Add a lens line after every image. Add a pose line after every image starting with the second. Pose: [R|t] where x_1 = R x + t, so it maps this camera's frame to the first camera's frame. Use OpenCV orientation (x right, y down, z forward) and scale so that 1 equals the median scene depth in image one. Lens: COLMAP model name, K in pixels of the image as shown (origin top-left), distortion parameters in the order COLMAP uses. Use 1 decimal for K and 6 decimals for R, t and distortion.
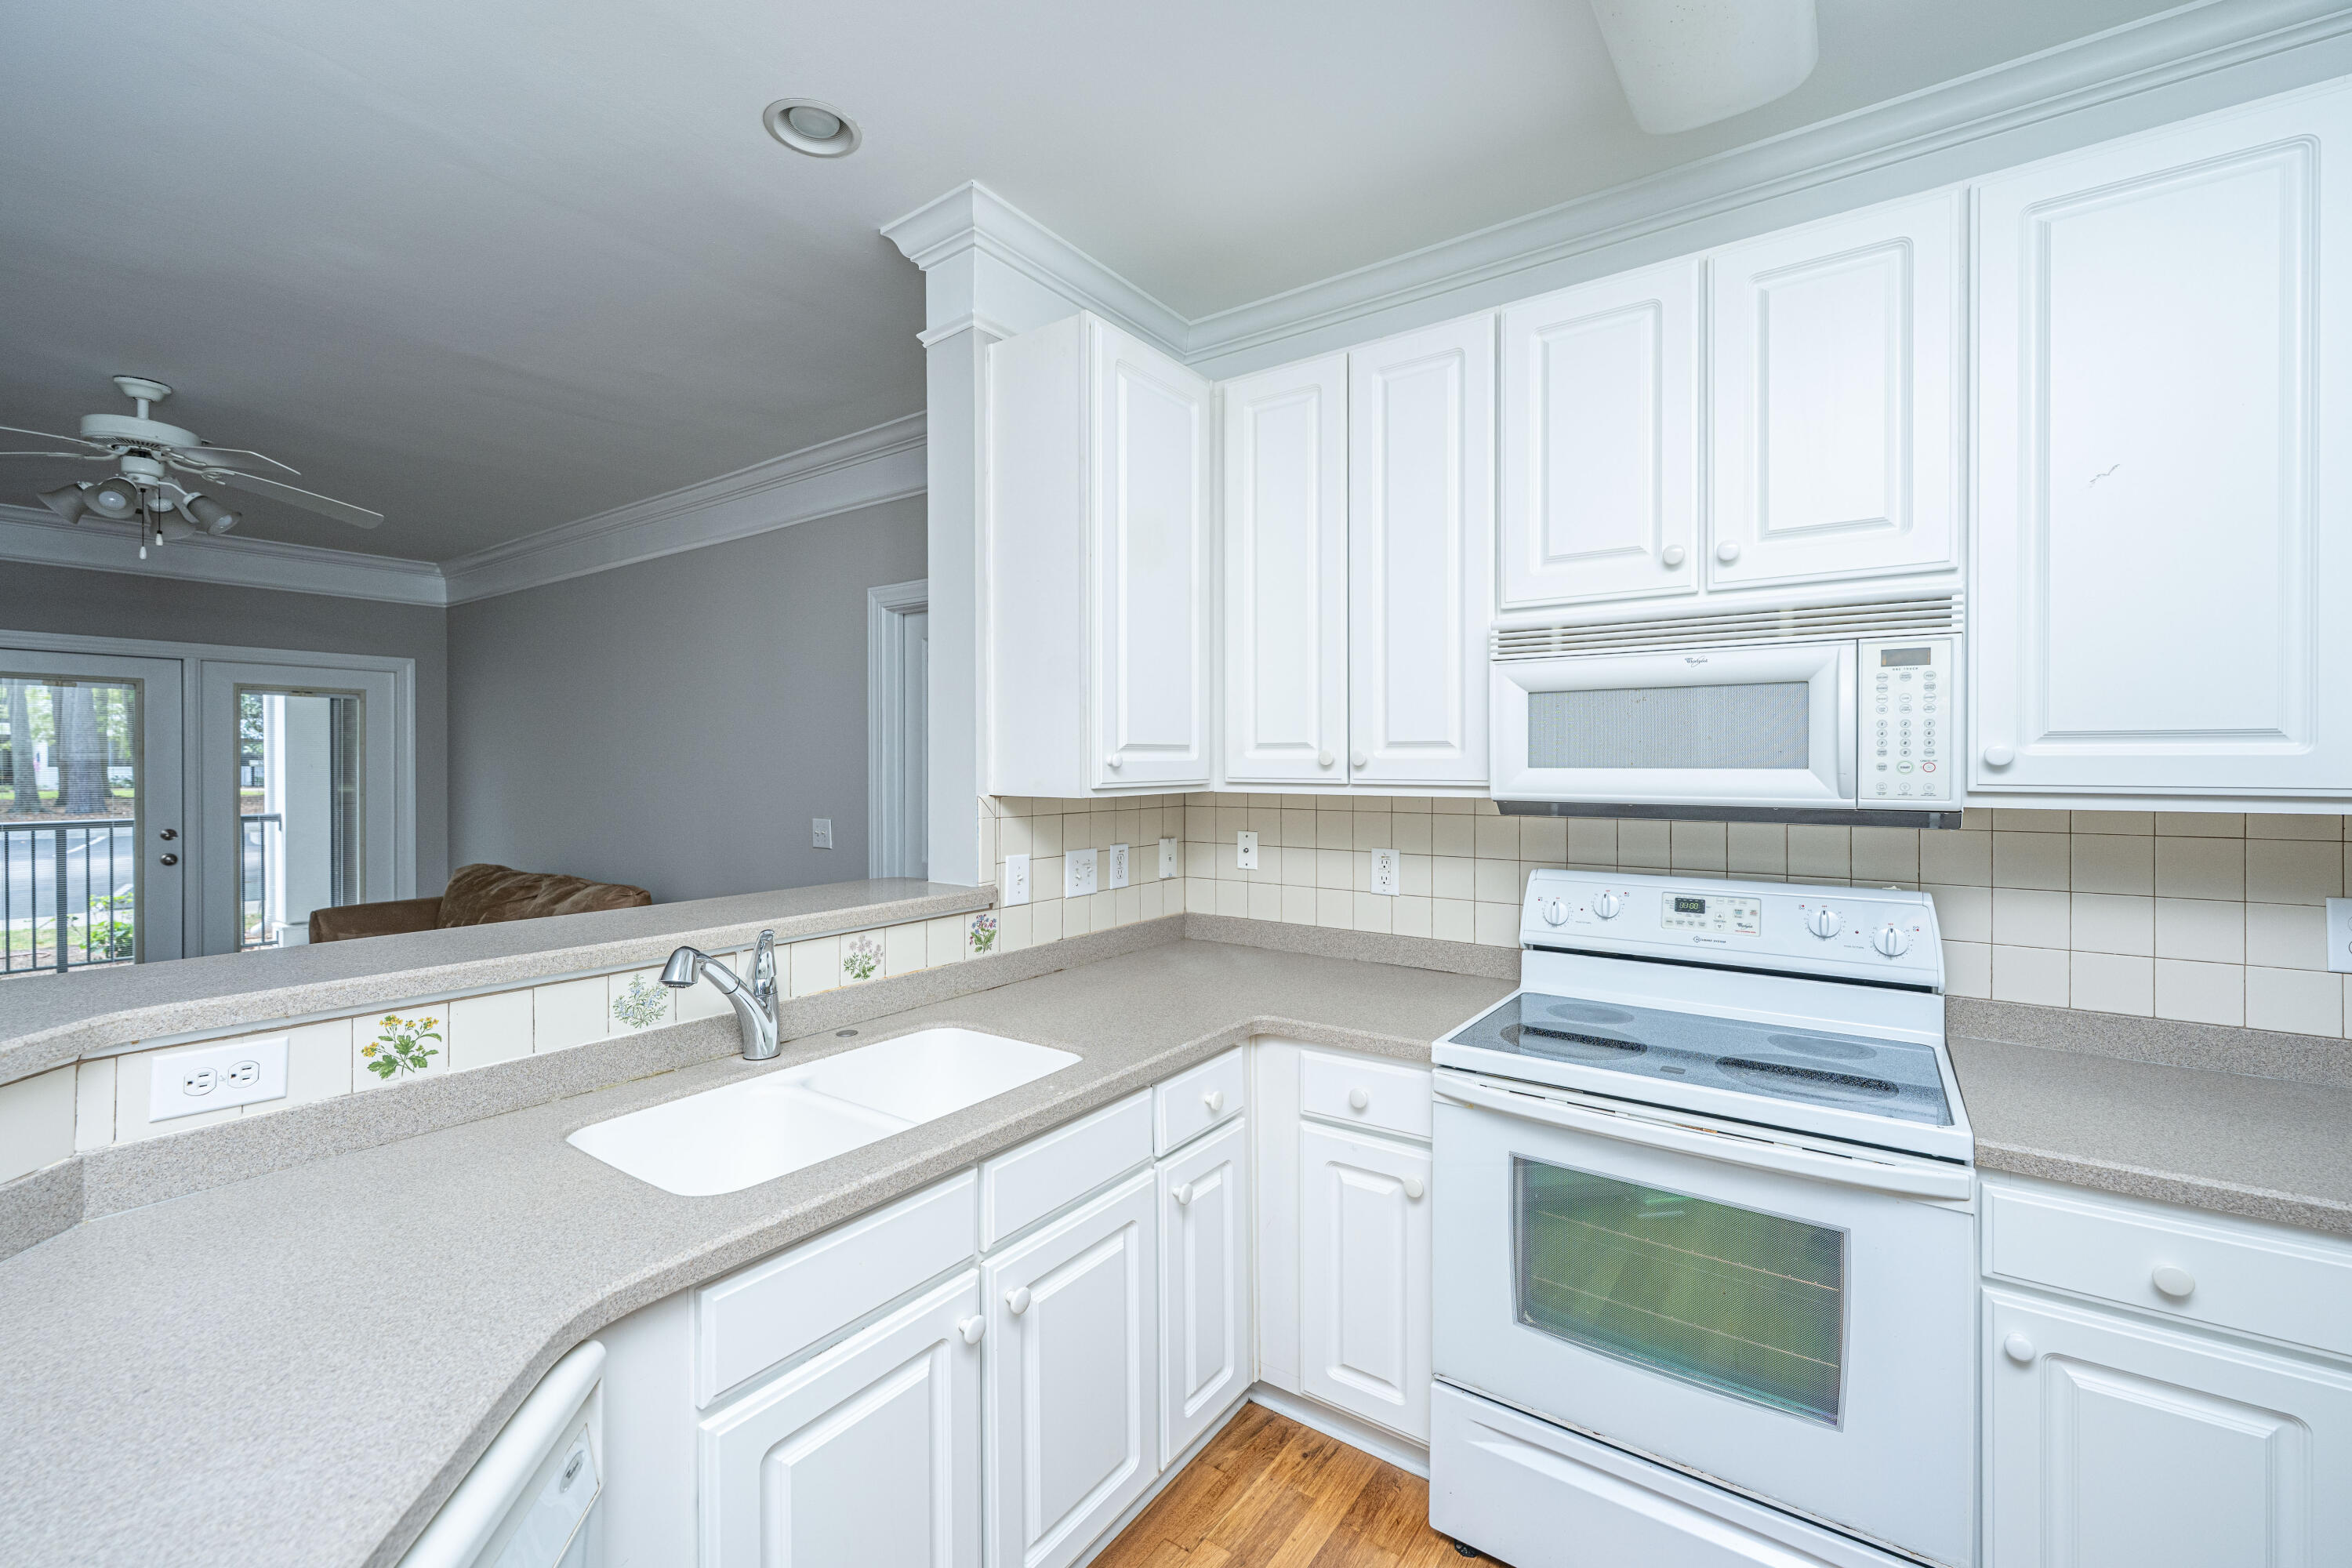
lens RADIAL K [[969.3, 0, 1172.5], [0, 969.3, 769.6], [0, 0, 1]] dist [-0.006636, -0.000112]
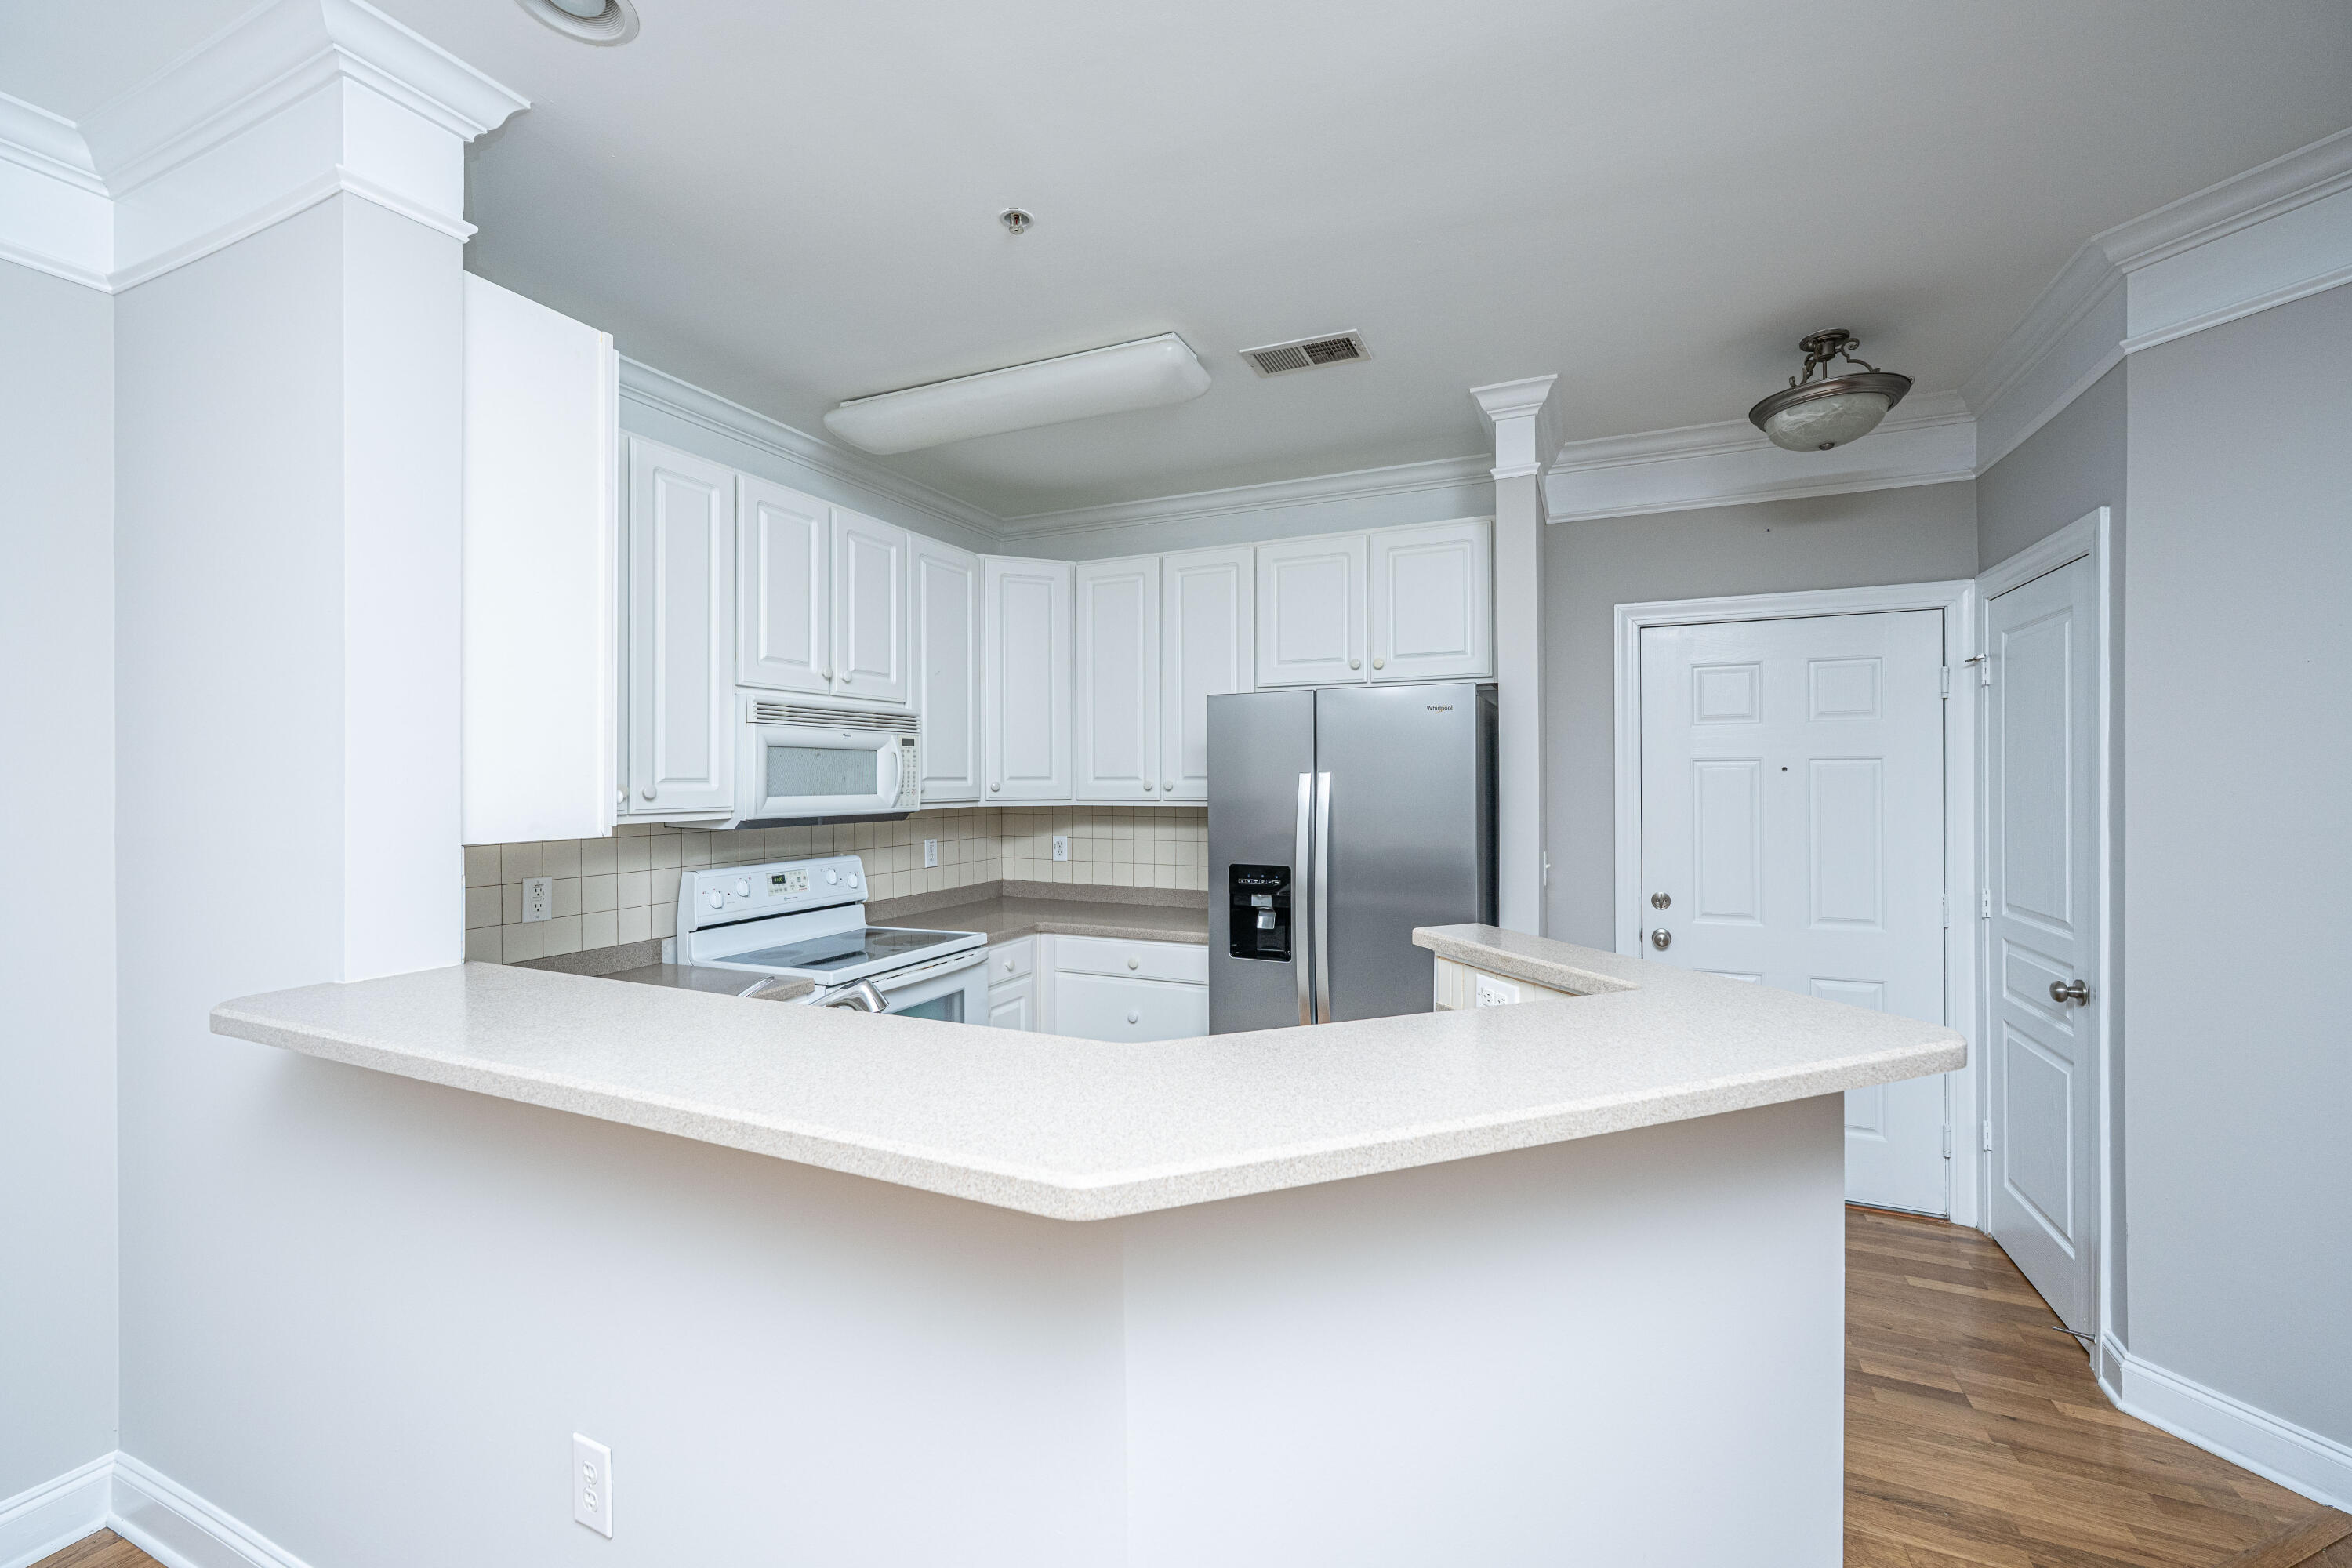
lens RADIAL K [[960.8, 0, 1164.9], [0, 960.8, 782.8], [0, 0, 1]] dist [-0.001210, 0.000058]
pose [[-0.186904, -0.002207, 0.982376, -1.188244], [0.012347, 0.999913, 0.004595, -0.022011], [-0.982301, 0.012988, -0.186860, 0.669111]]
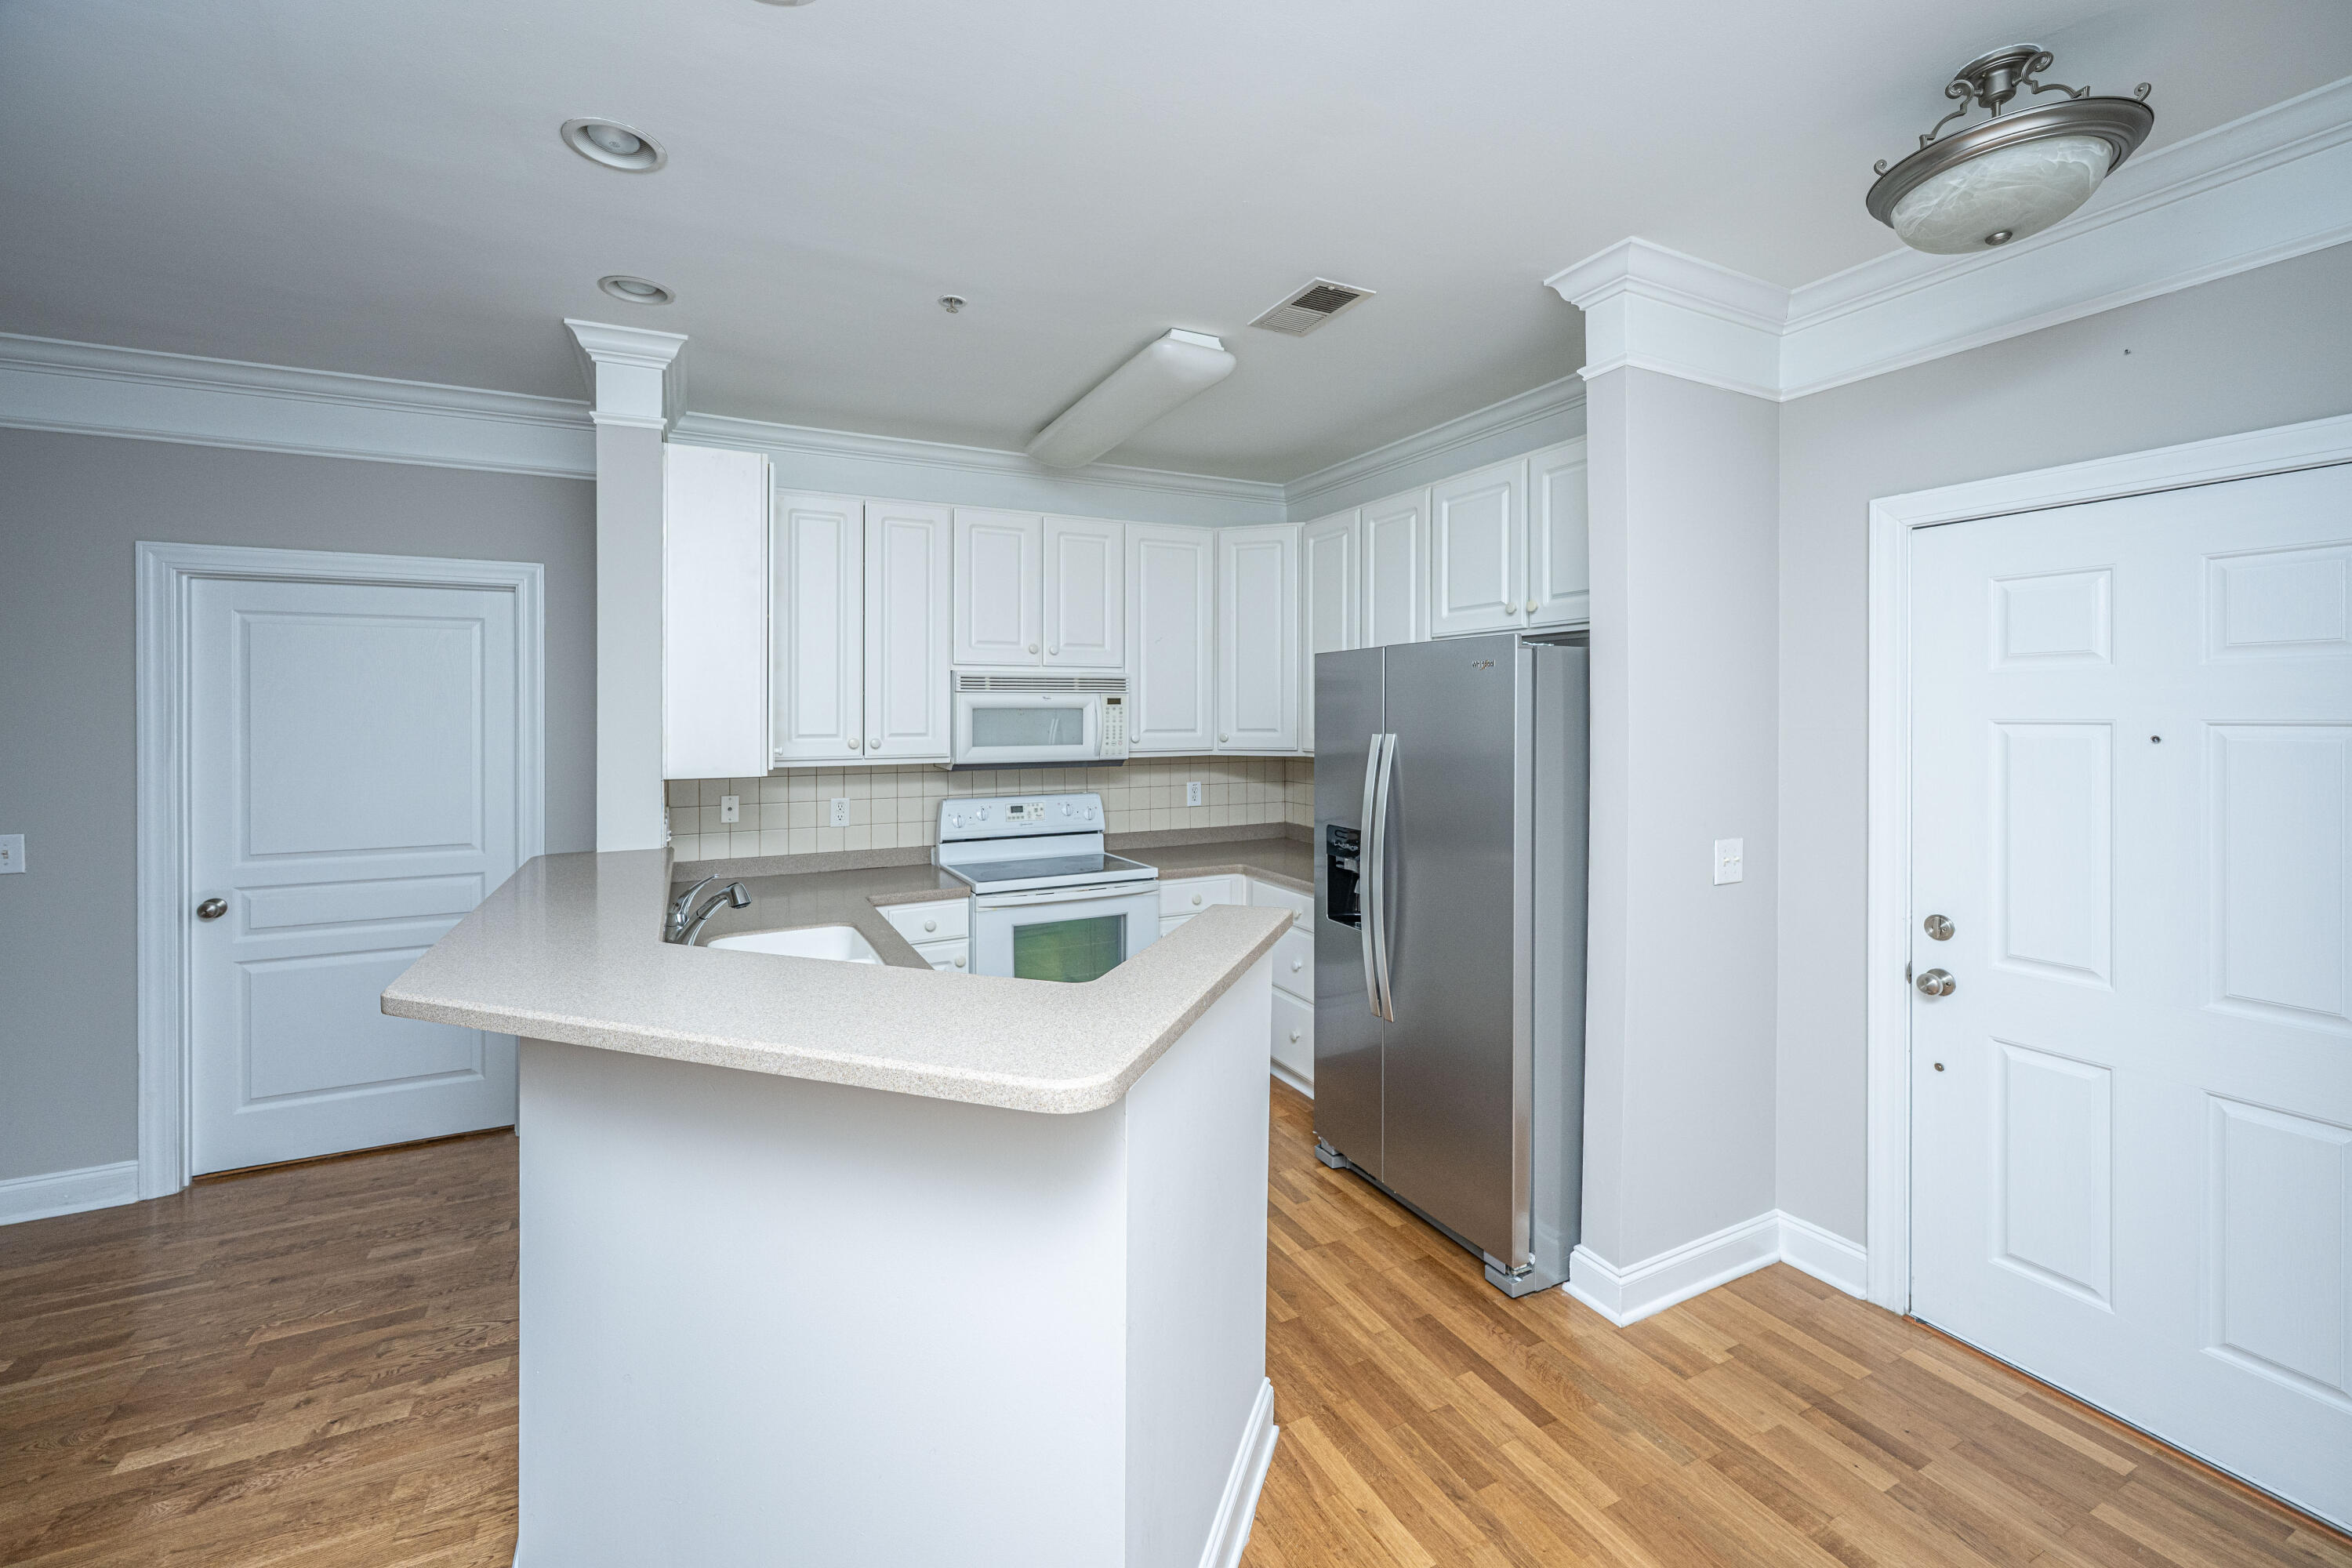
lens RADIAL K [[930.6, 0, 1130.9], [0, 930.6, 720.2], [0, 0, 1]] dist [-0.000174, -0.000117]
pose [[0.480300, -0.007787, 0.877070, -1.137092], [0.009898, 0.999945, 0.003457, -0.058910], [-0.877048, 0.007021, 0.480351, -0.196680]]
